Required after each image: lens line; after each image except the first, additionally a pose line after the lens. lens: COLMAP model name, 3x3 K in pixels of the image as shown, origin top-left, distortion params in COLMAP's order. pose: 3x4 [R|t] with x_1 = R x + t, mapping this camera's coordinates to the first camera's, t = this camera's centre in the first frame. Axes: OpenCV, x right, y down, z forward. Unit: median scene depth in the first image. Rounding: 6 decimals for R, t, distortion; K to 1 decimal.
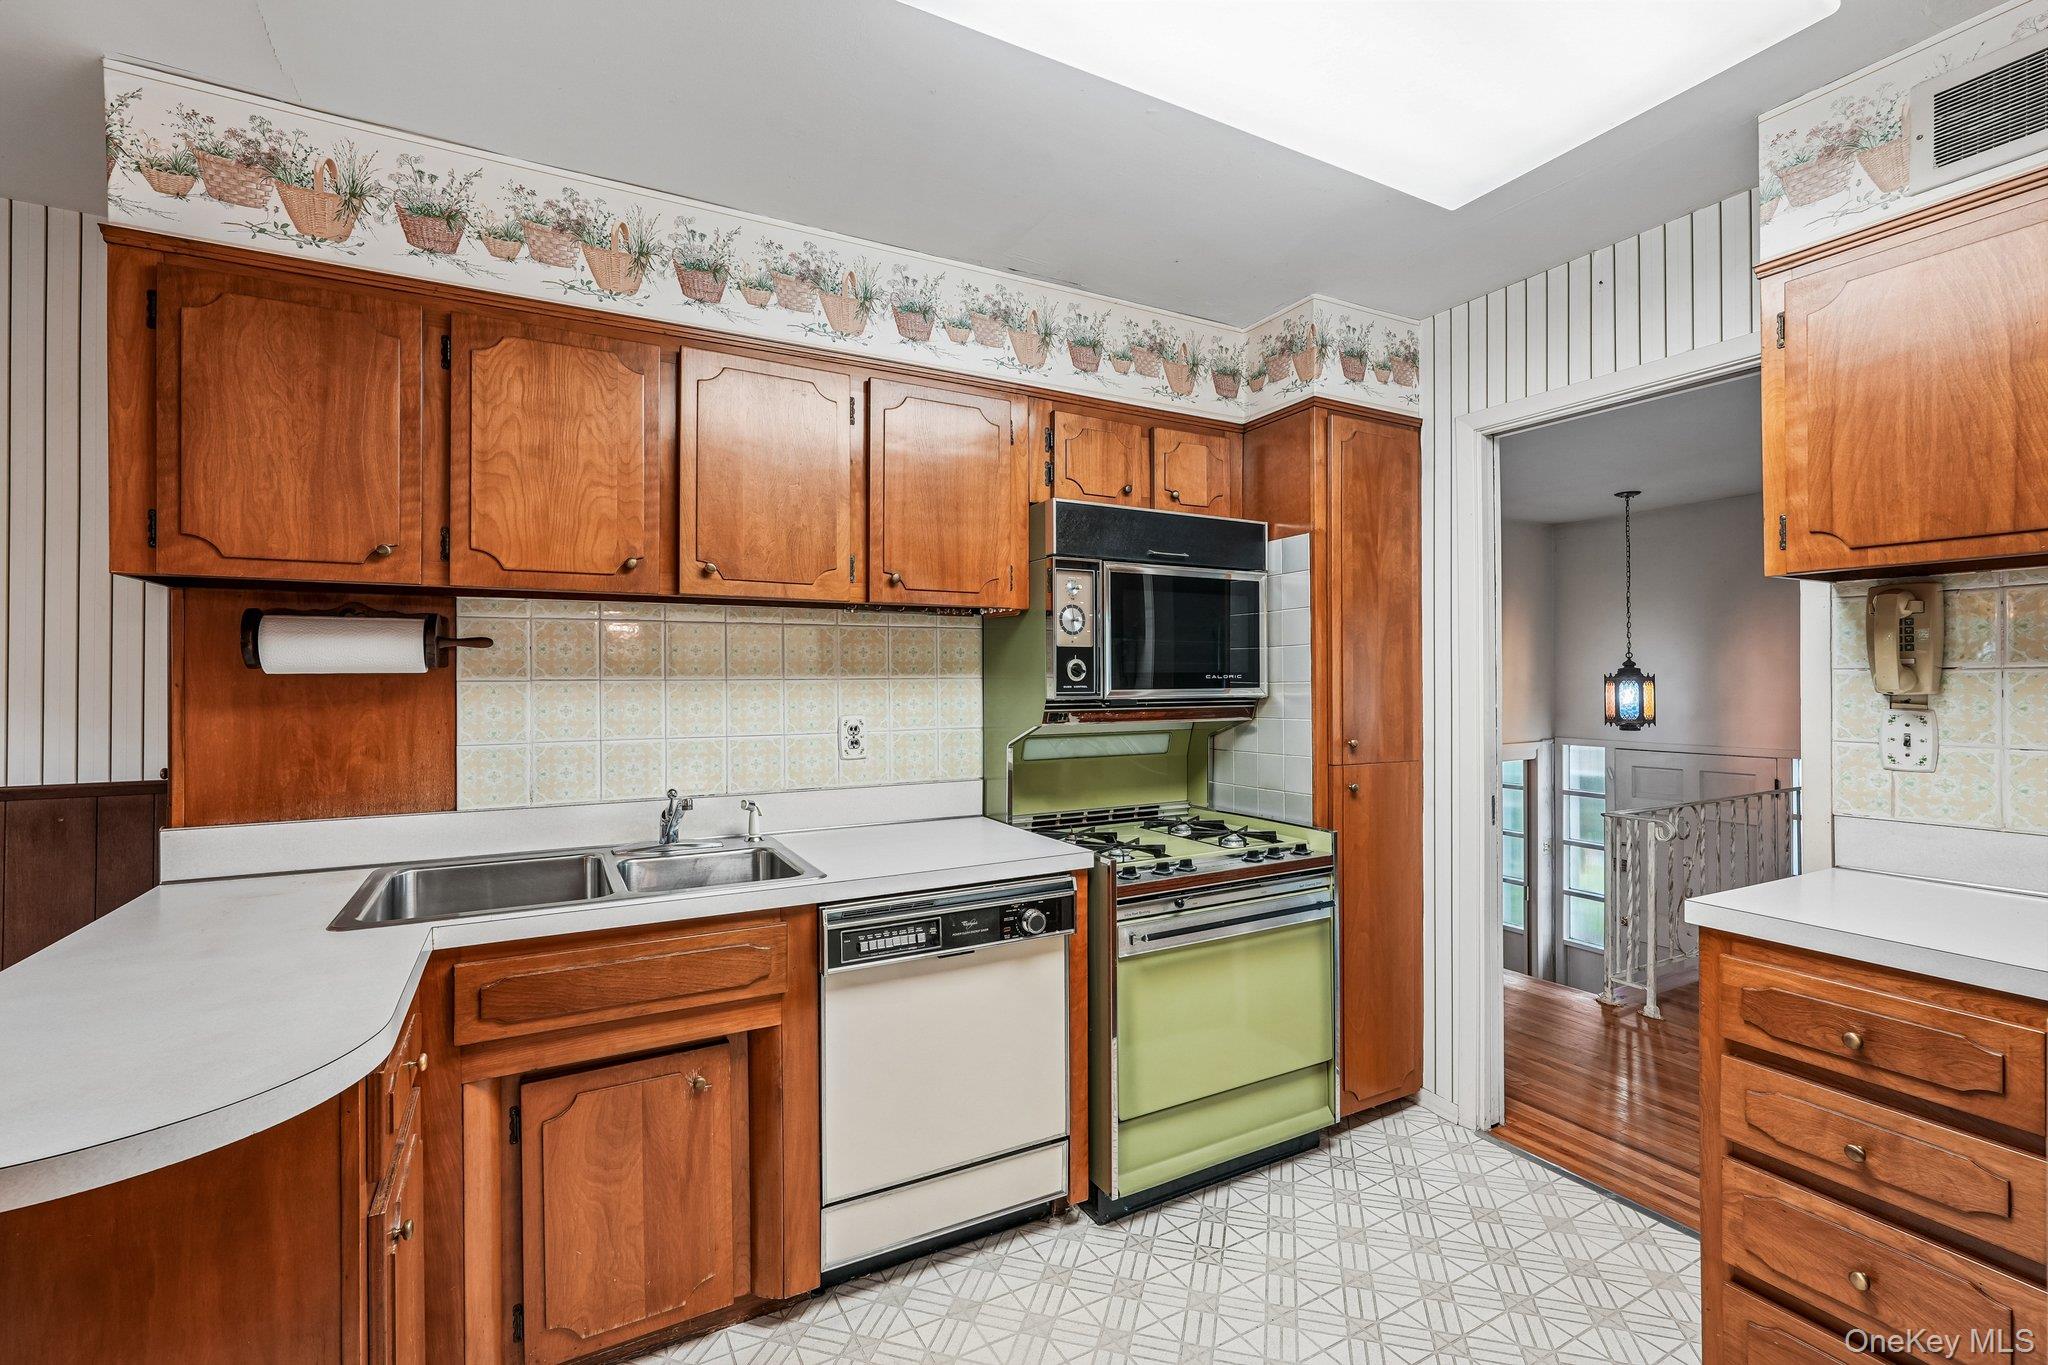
lens RADIAL K [[897.7, 0, 1014.8], [0, 897.7, 677.5], [0, 0, 1]] dist [-0.010777, 0.006049]
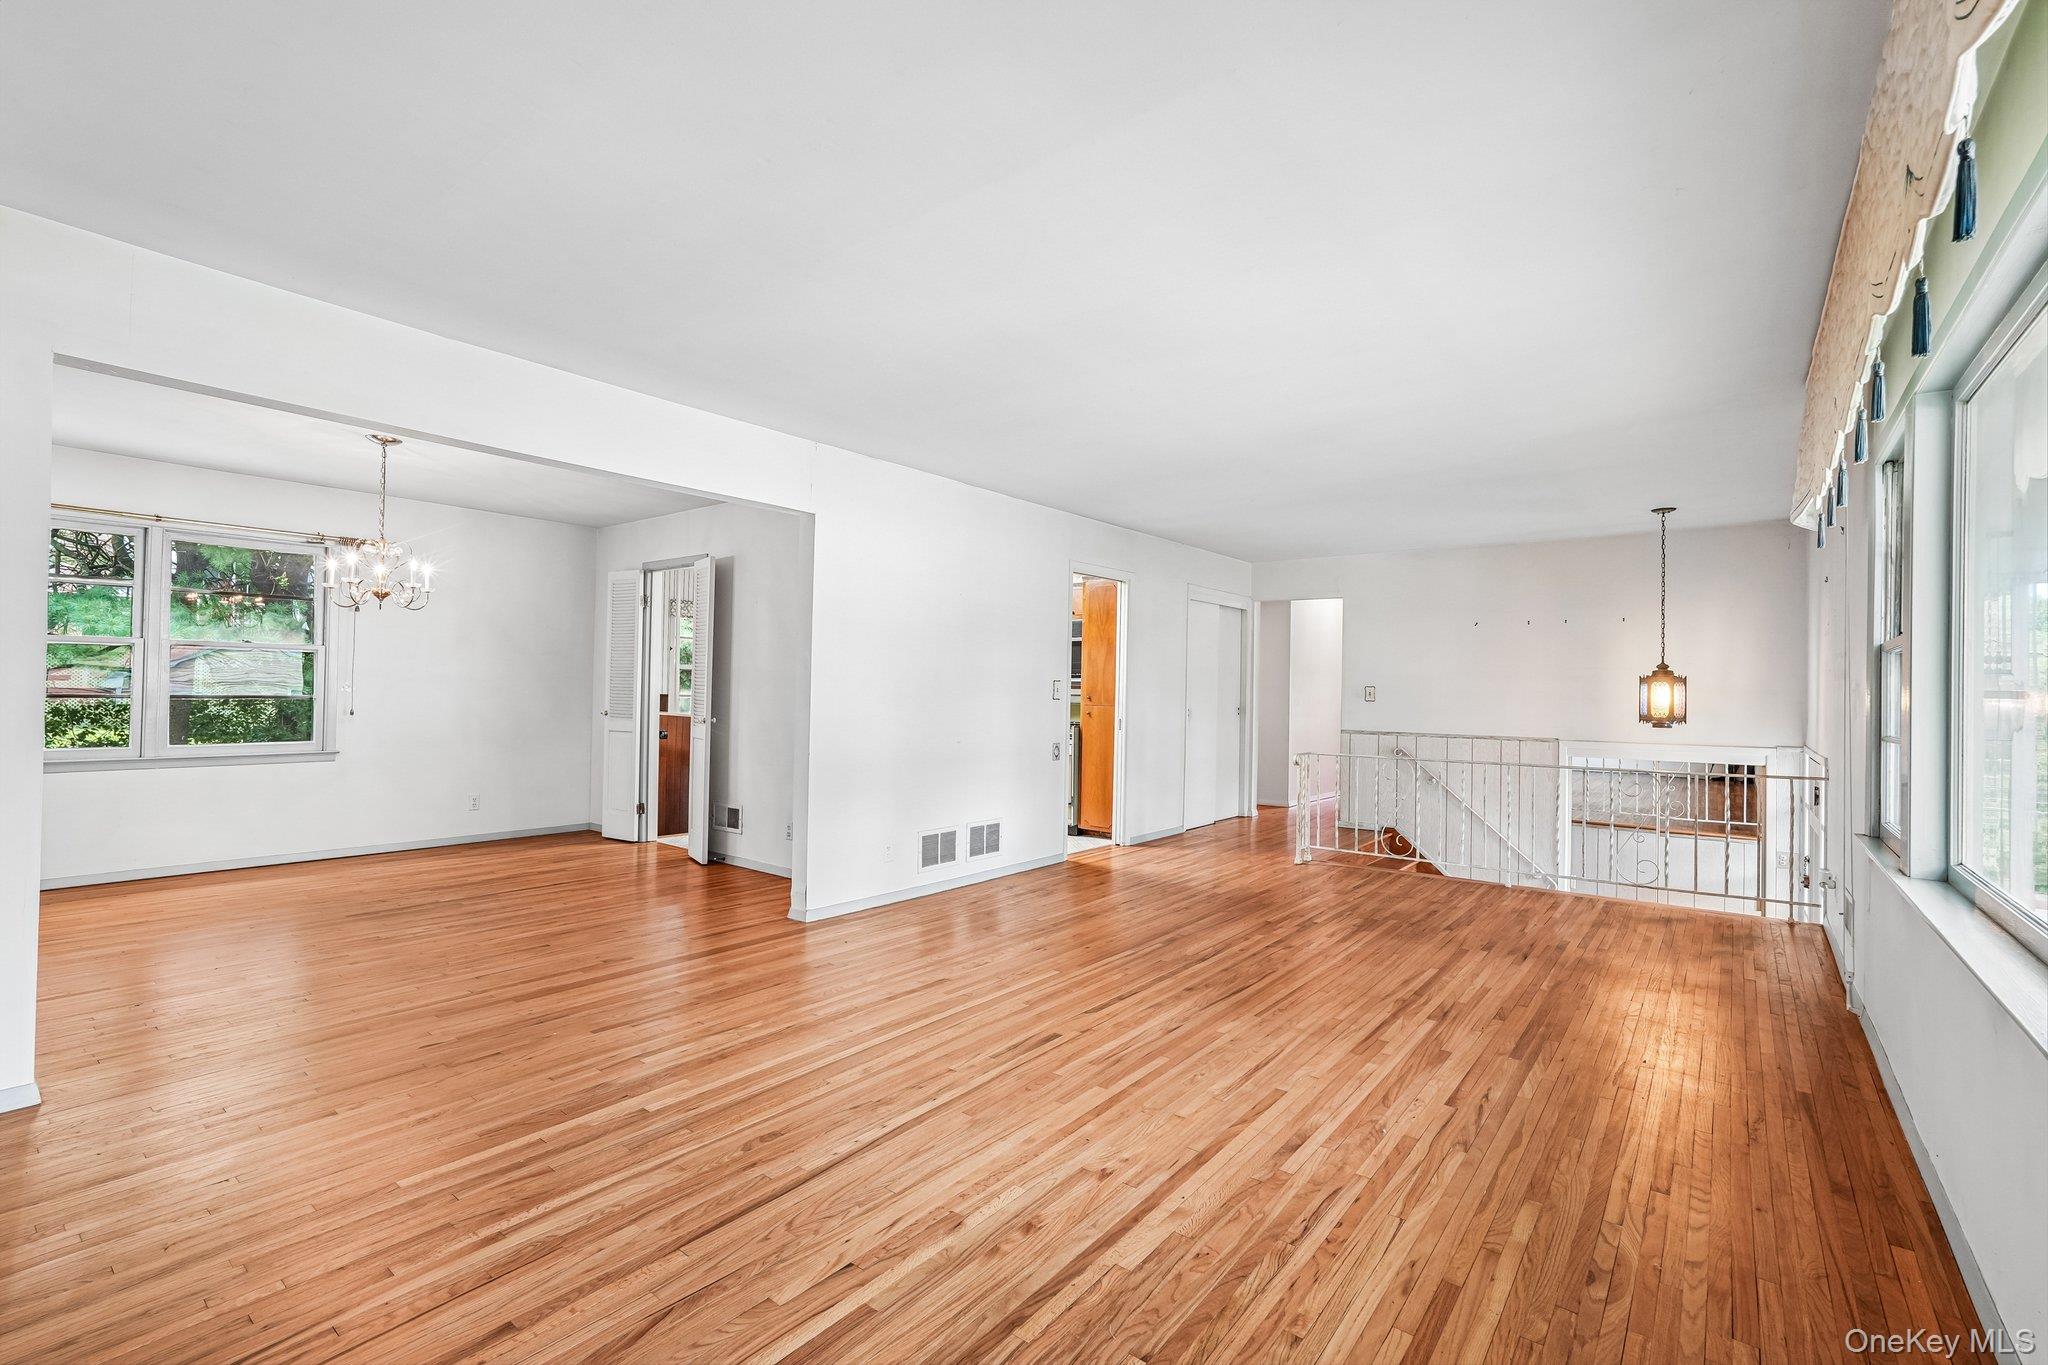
lens RADIAL K [[897.7, 0, 1014.4], [0, 897.7, 681.9], [0, 0, 1]] dist [-0.010777, 0.006049]
pose [[0.384656, 0.000864, -0.923060, 3.671084], [-0.014377, 0.999884, -0.005055, 0.054029], [0.922948, 0.015215, 0.384623, -0.384584]]
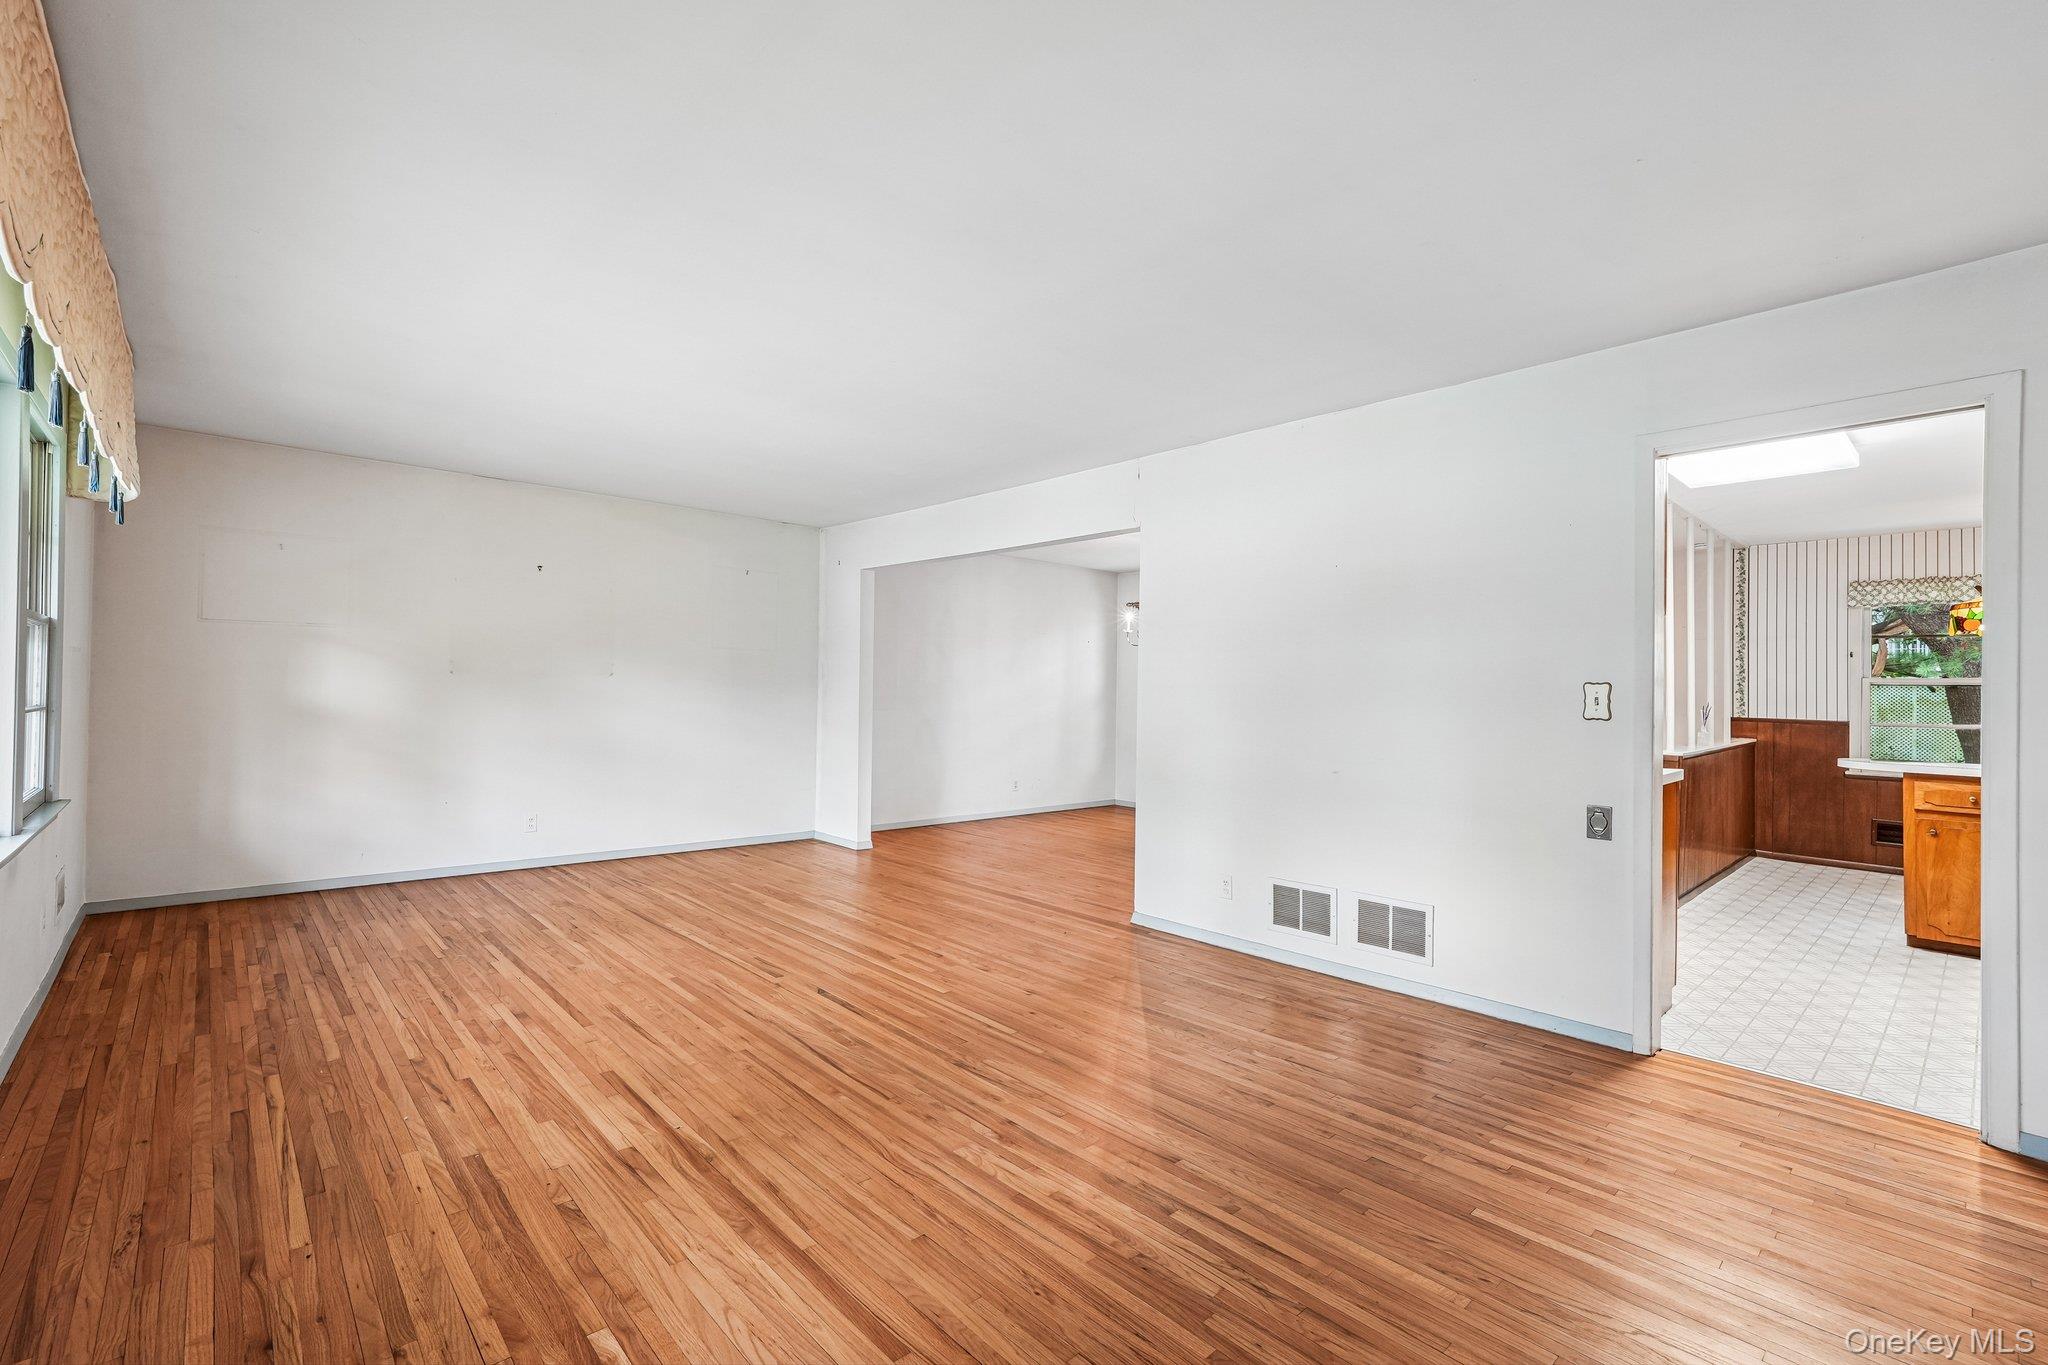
lens RADIAL K [[897.7, 0, 1022.0], [0, 897.7, 681.0], [0, 0, 1]] dist [-0.010777, 0.006049]
pose [[-0.971128, -0.016457, -0.237992, 2.266910], [-0.012617, 0.999765, -0.017649, 0.070470], [0.238227, -0.014137, -0.971107, 2.155118]]
